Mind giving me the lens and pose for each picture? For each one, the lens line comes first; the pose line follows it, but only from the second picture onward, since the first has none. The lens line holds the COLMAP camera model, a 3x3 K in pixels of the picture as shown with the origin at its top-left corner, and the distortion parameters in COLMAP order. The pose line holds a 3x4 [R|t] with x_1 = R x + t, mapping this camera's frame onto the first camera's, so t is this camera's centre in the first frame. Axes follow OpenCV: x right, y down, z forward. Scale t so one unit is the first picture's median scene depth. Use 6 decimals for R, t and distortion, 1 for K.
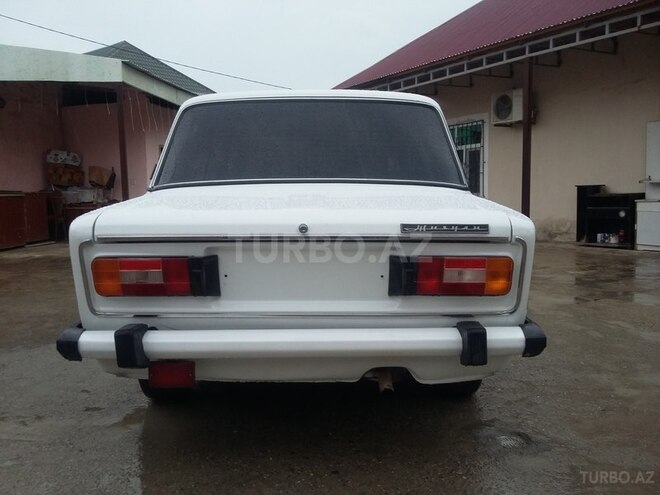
lens RADIAL K [[602.4, 0, 331.2], [0, 602.4, 250.0], [0, 0, 1]] dist [0.001736, 0.000000]
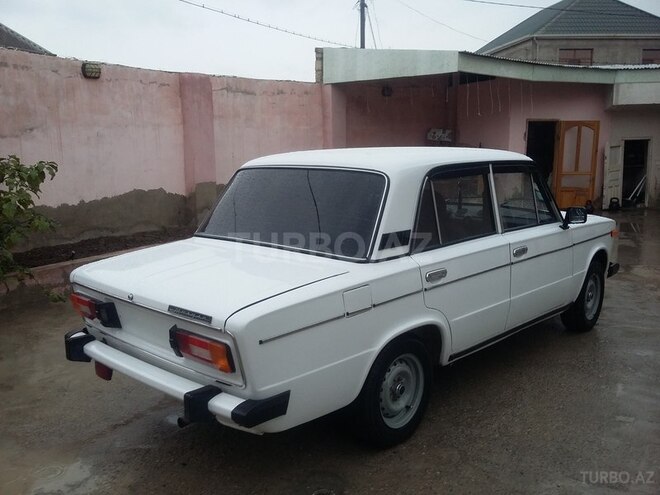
lens RADIAL K [[602.4, 0, 327.3], [0, 602.4, 249.7], [0, 0, 1]] dist [0.001736, 0.000000]
pose [[0.737217, 0.101694, -0.667959, 0.200155], [-0.048166, 0.994003, 0.098174, -0.049997], [0.673937, -0.040202, 0.737694, 0.034400]]
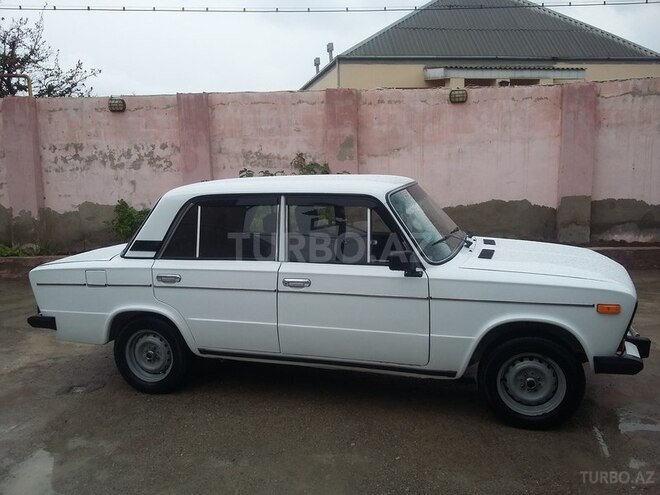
lens RADIAL K [[602.4, 0, 324.4], [0, 602.4, 245.9], [0, 0, 1]] dist [0.001736, 0.000000]
pose [[-0.265464, 0.137832, -0.954218, 0.960283], [-0.062812, 0.985153, 0.159775, -0.257027], [0.962073, 0.102350, -0.252865, 1.871728]]
